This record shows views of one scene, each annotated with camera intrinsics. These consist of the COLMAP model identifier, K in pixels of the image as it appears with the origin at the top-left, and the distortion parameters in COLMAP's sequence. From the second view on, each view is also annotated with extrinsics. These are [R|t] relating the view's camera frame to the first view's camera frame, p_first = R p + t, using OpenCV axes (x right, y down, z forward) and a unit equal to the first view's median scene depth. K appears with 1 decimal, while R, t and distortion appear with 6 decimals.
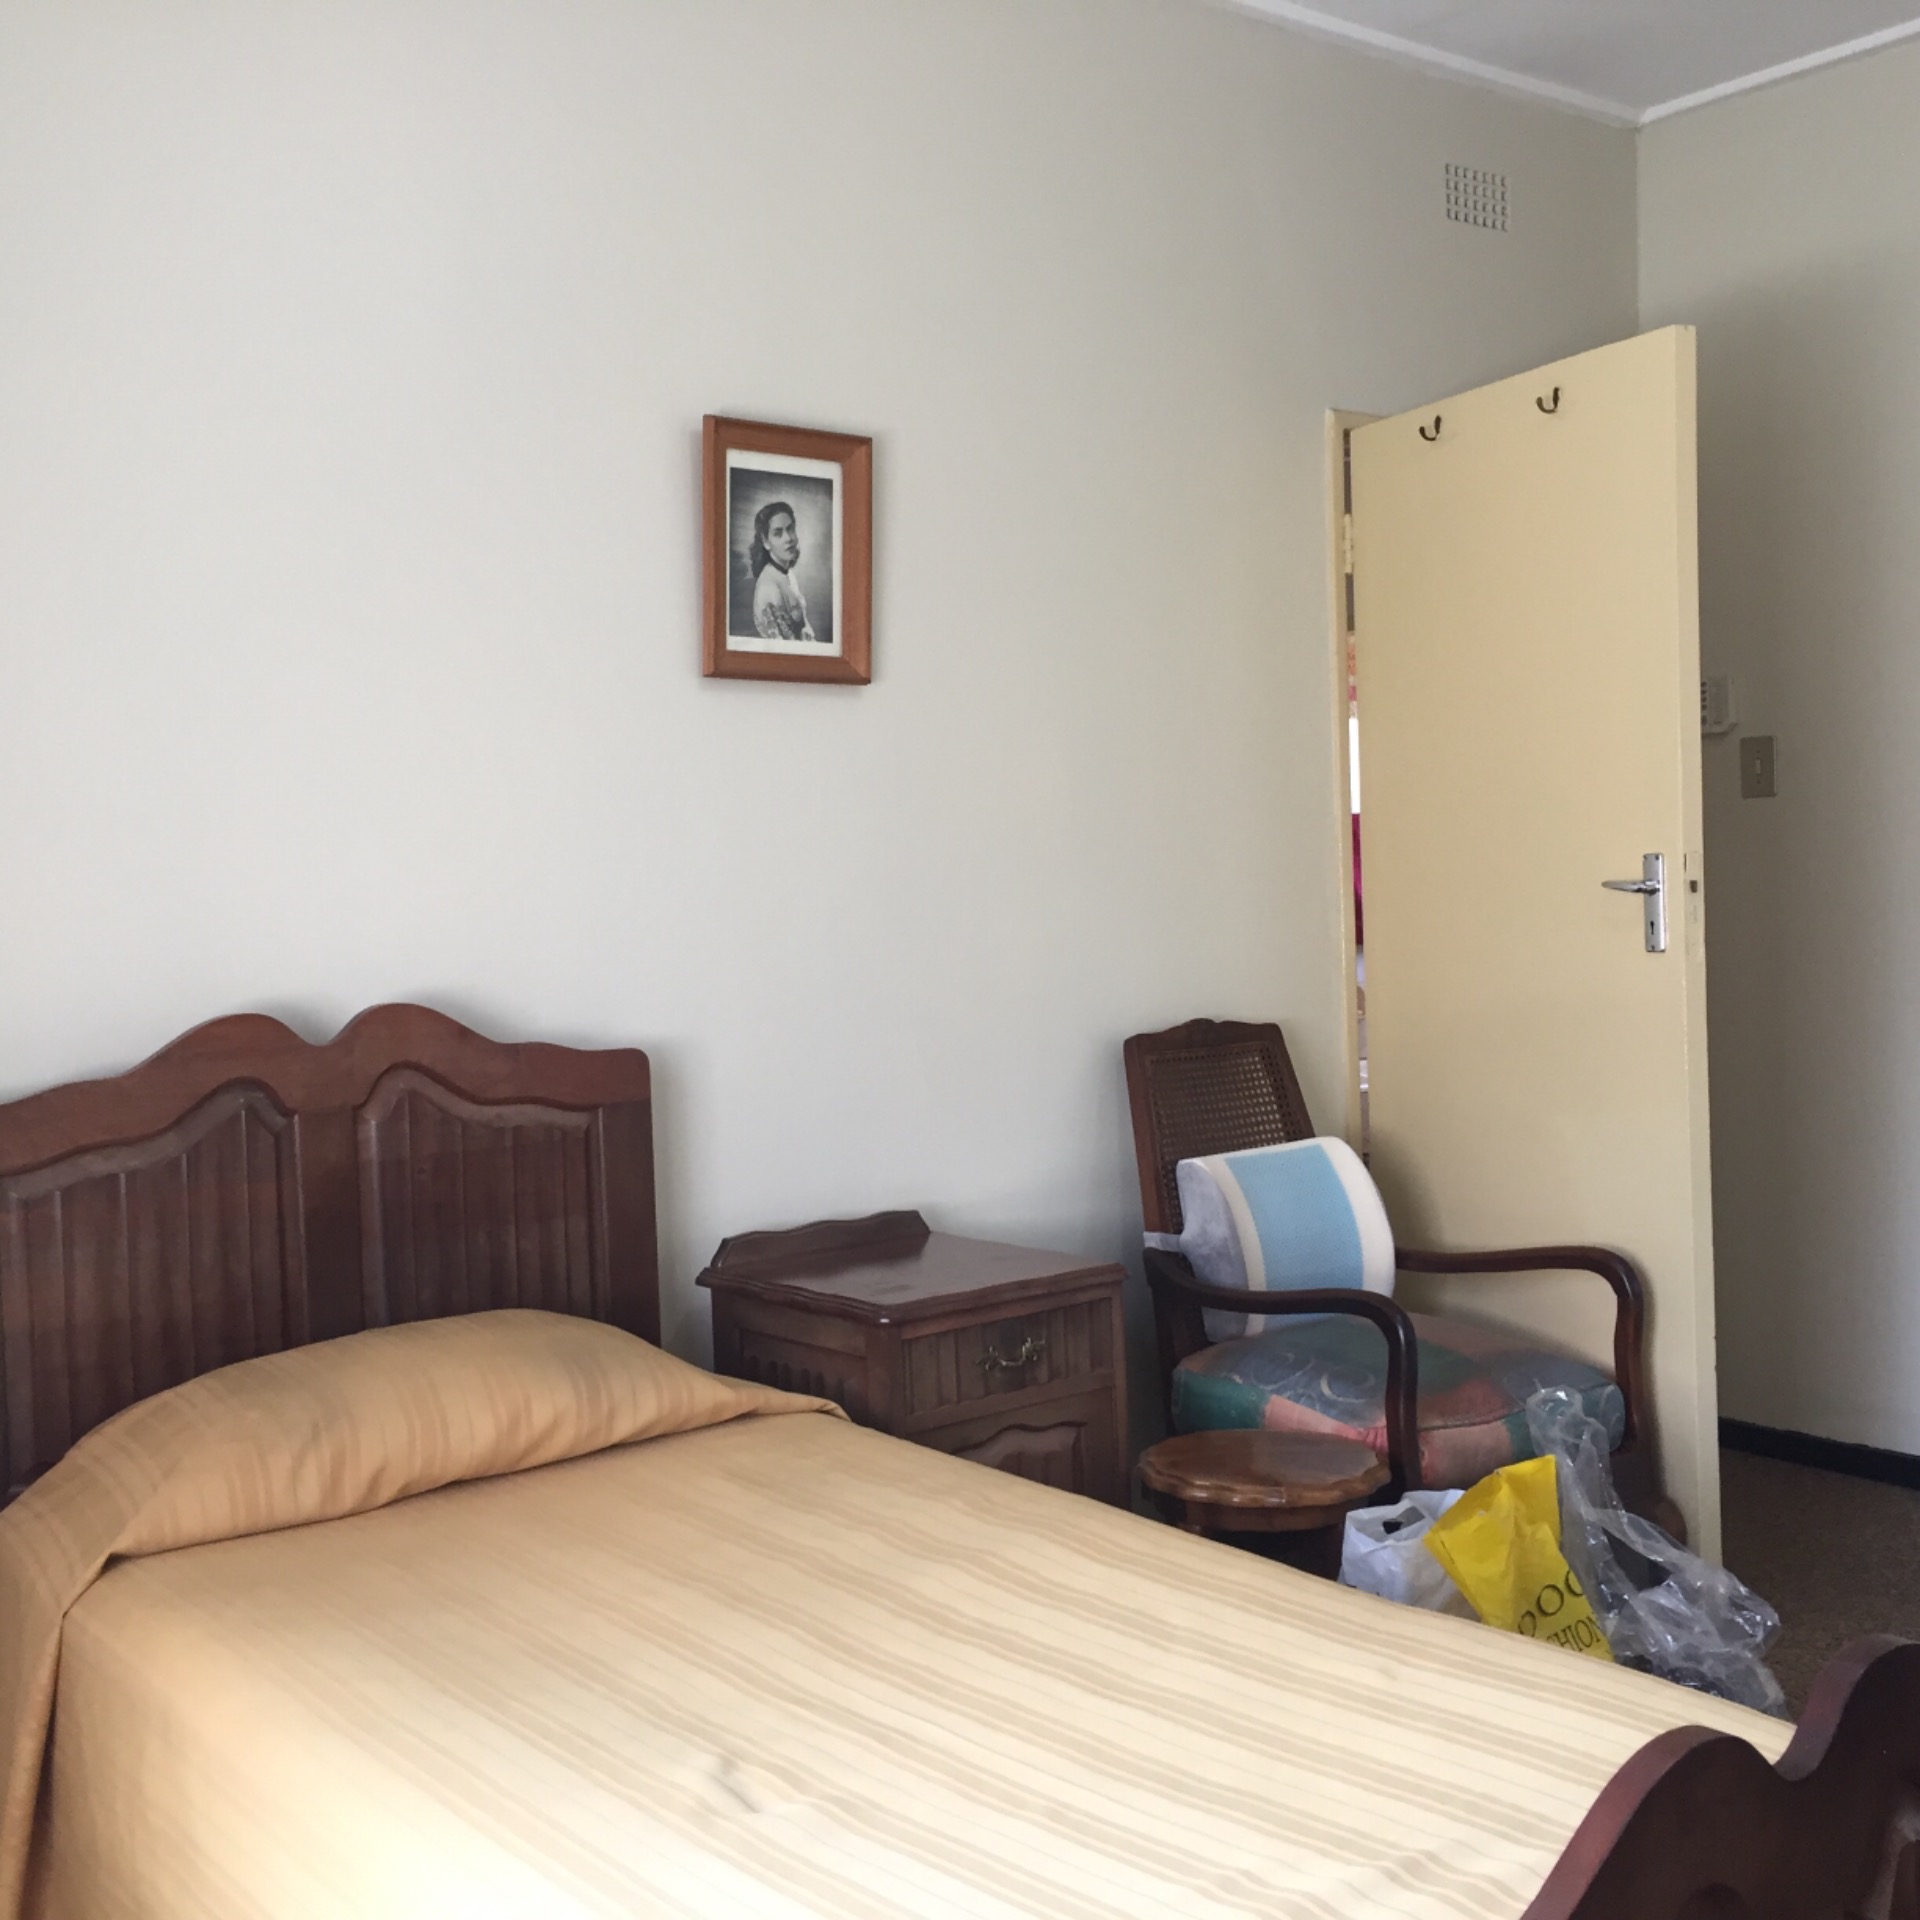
lens RADIAL K [[2196.0, 0, 957.9], [0, 2196.0, 958.0], [0, 0, 1]] dist [0.034339, 0.000000]
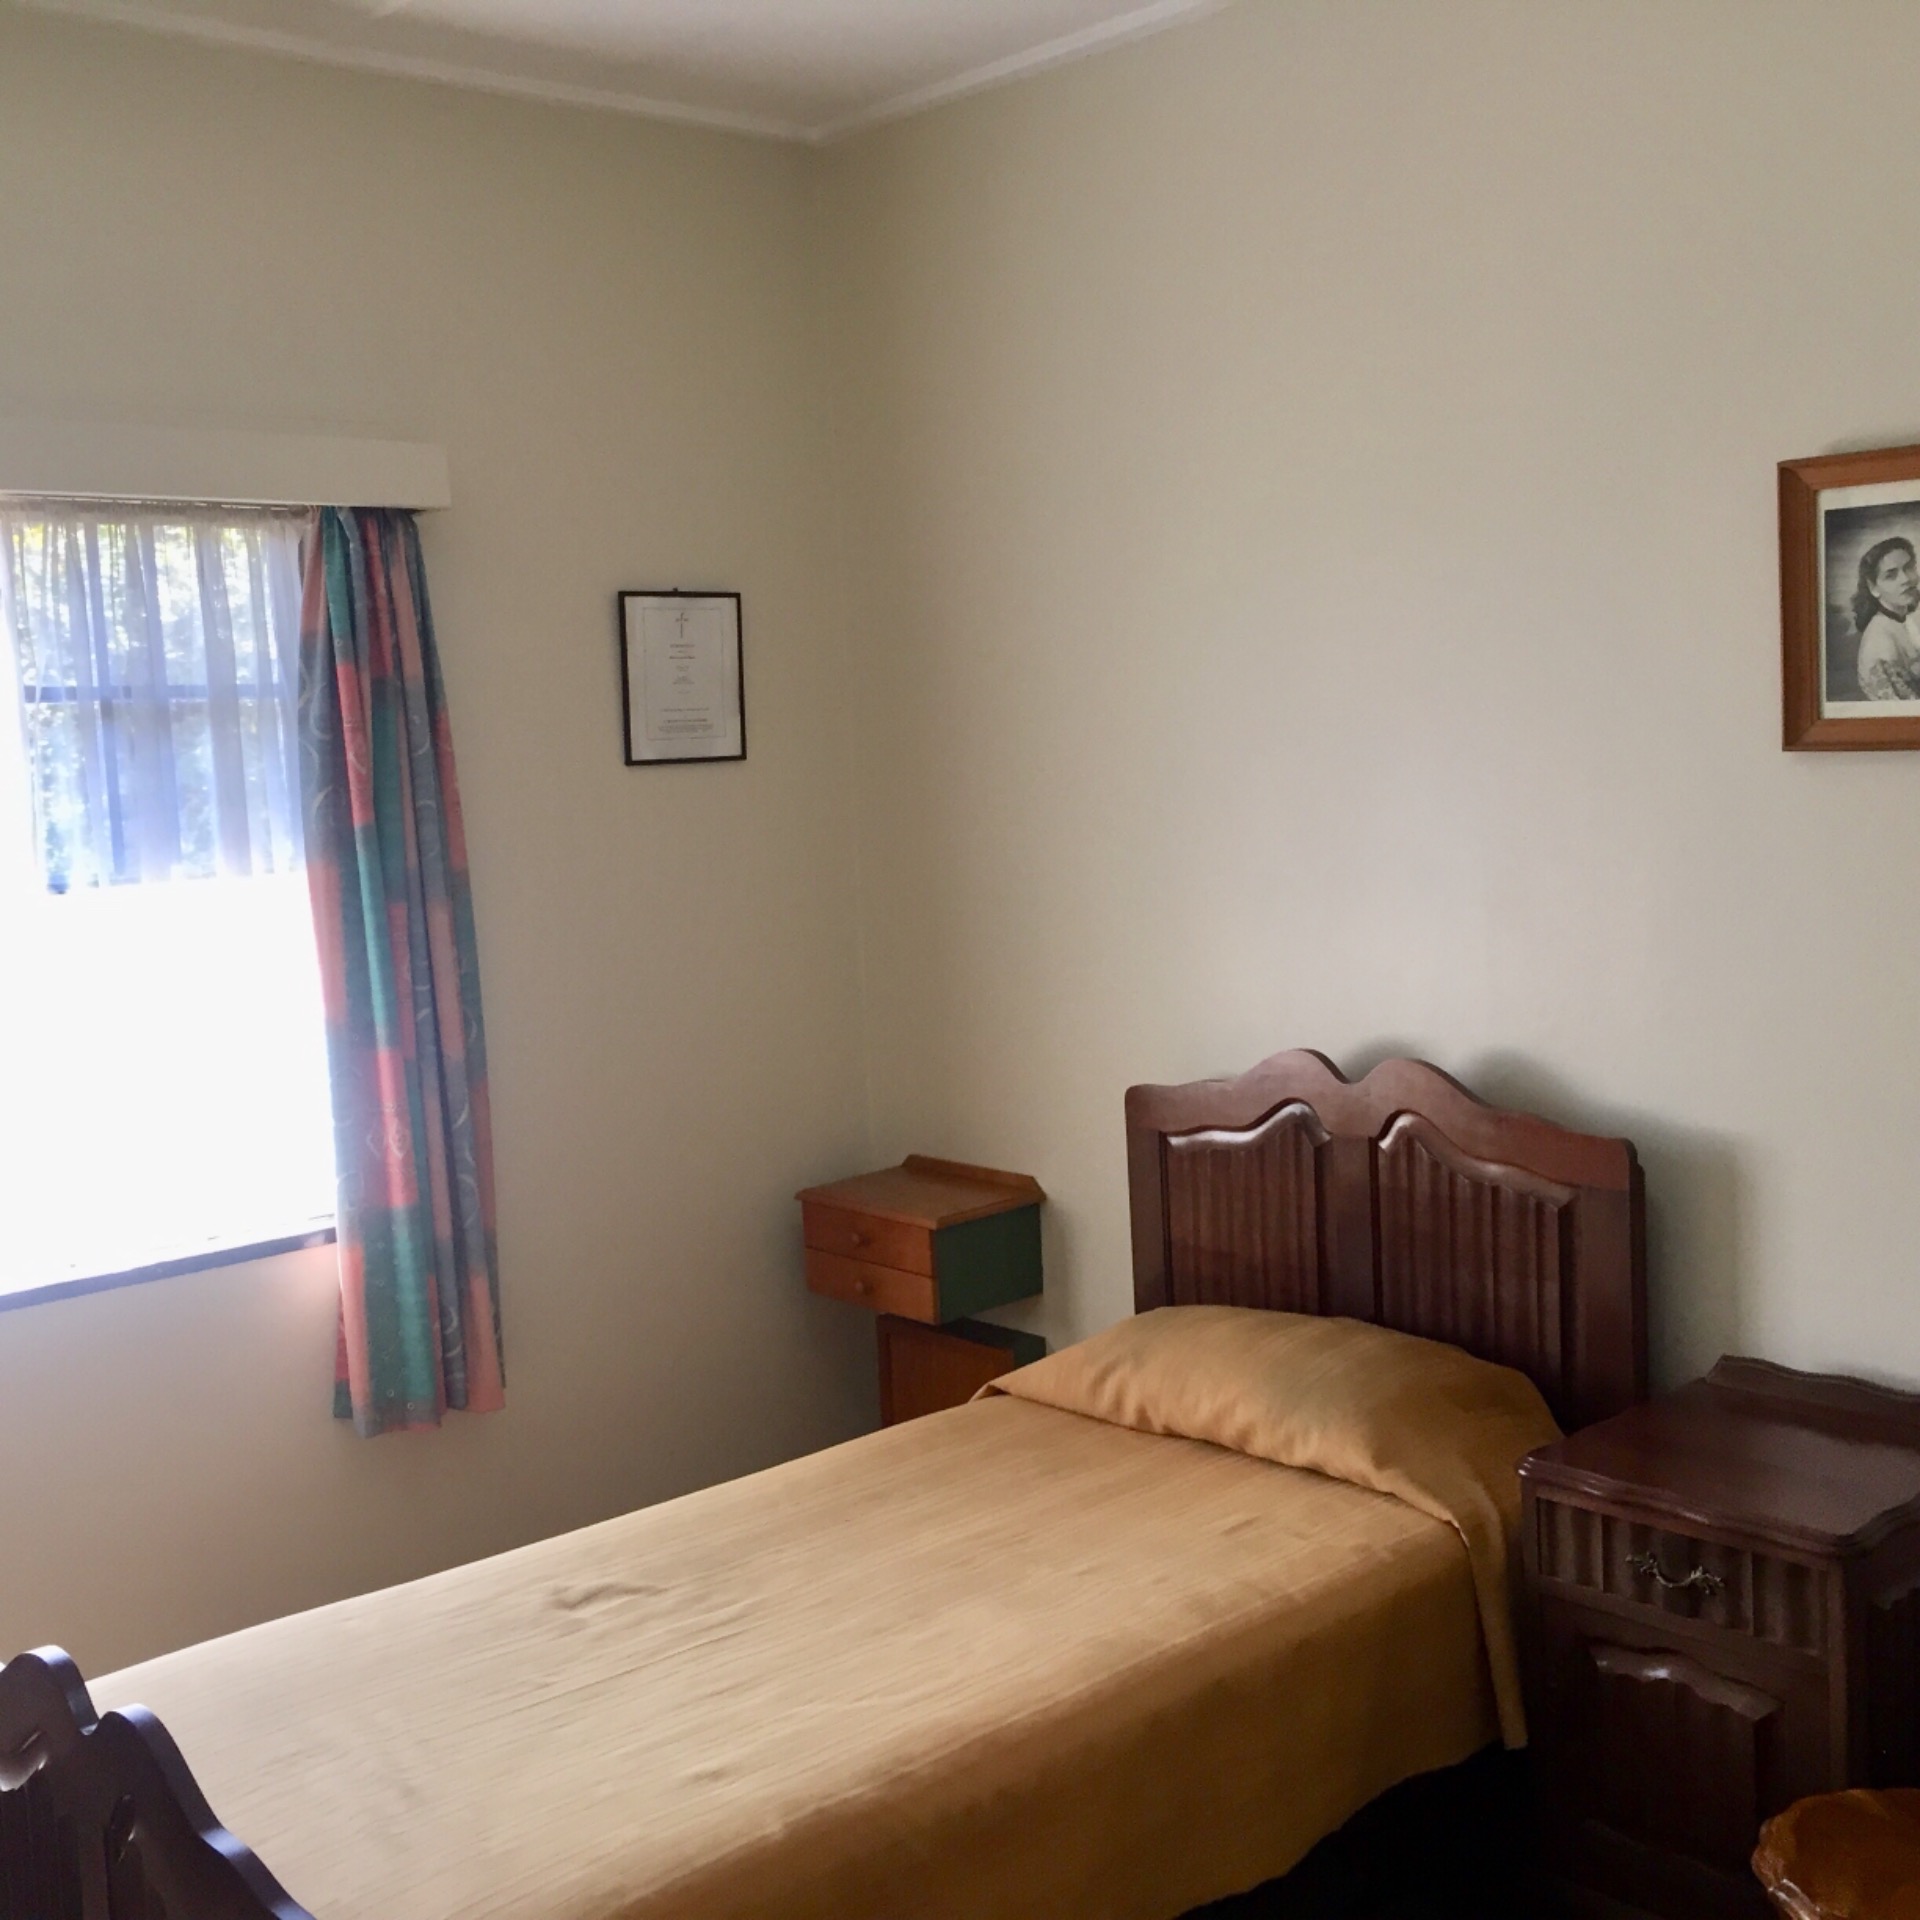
lens RADIAL K [[2196.0, 0, 951.6], [0, 2196.0, 951.1], [0, 0, 1]] dist [0.034339, 0.000000]
pose [[0.035698, 0.138743, -0.989685, 0.771499], [0.024471, 0.989898, 0.139655, -0.179213], [0.999063, -0.029204, 0.031942, 0.613526]]
